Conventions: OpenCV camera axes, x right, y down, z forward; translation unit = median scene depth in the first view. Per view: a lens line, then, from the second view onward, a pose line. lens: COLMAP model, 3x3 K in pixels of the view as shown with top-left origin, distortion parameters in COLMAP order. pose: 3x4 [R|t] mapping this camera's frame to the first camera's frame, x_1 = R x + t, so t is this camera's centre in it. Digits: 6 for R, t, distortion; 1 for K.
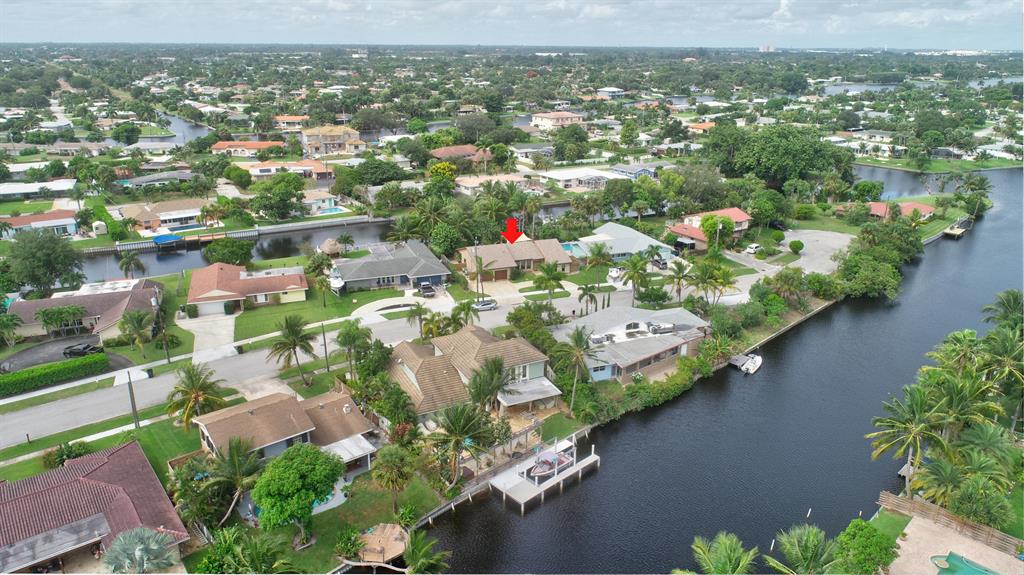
lens RADIAL K [[688.0, 0, 512.0], [0, 688.0, 287.5], [0, 0, 1]] dist [0.004639, -0.003946]
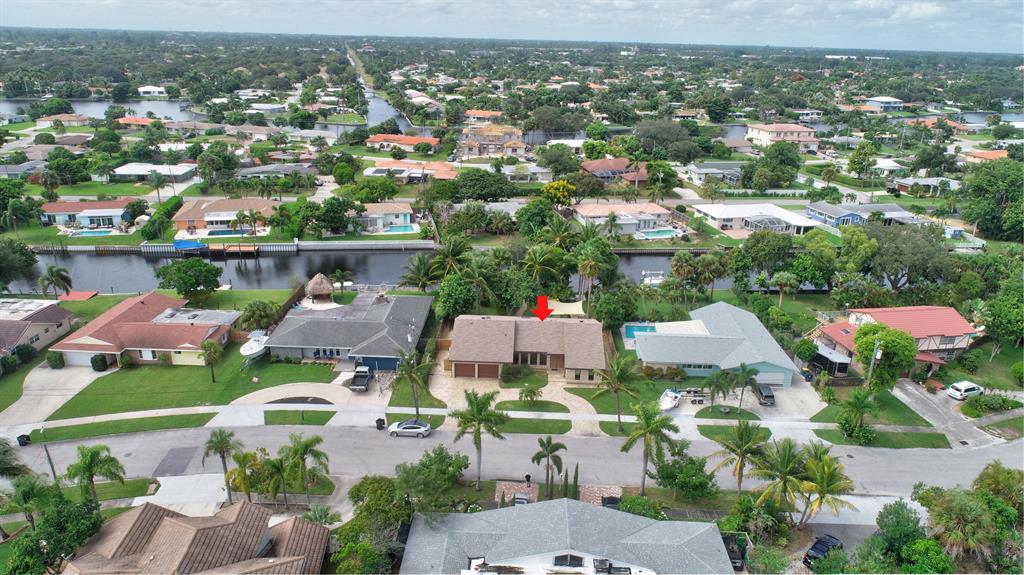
lens RADIAL K [[688.0, 0, 512.0], [0, 688.0, 287.5], [0, 0, 1]] dist [0.004639, -0.003946]
pose [[0.926457, 0.143262, -0.348070, 0.111665], [-0.142772, 0.989382, 0.027203, -0.059461], [0.348271, 0.024492, 0.937074, 0.196796]]
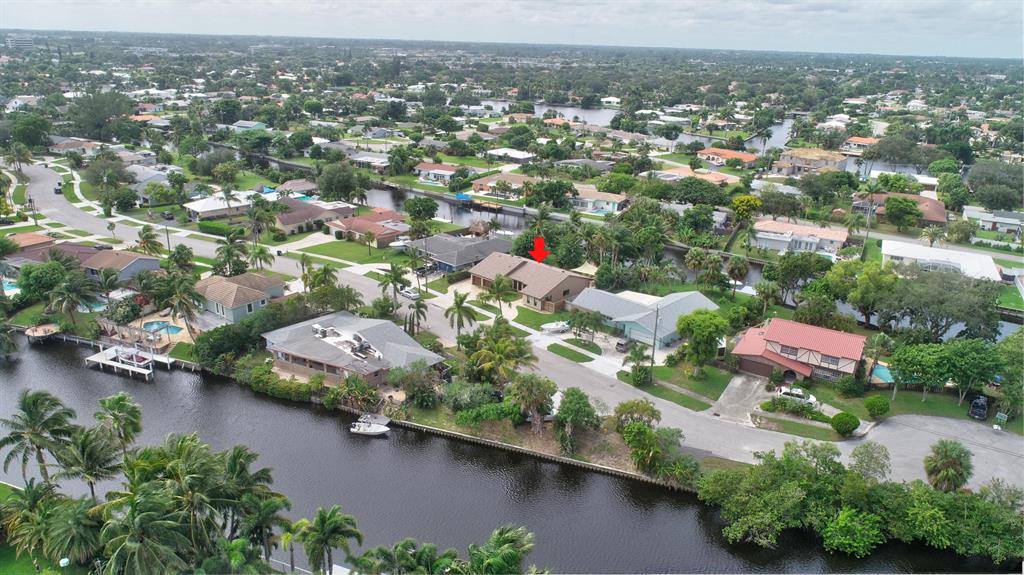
lens RADIAL K [[688.0, 0, 512.0], [0, 688.0, 287.5], [0, 0, 1]] dist [0.004639, -0.003946]
pose [[0.435817, 0.308174, -0.845631, 0.428418], [-0.323304, 0.930447, 0.172461, -0.100358], [0.839963, 0.198234, 0.505139, 0.263815]]
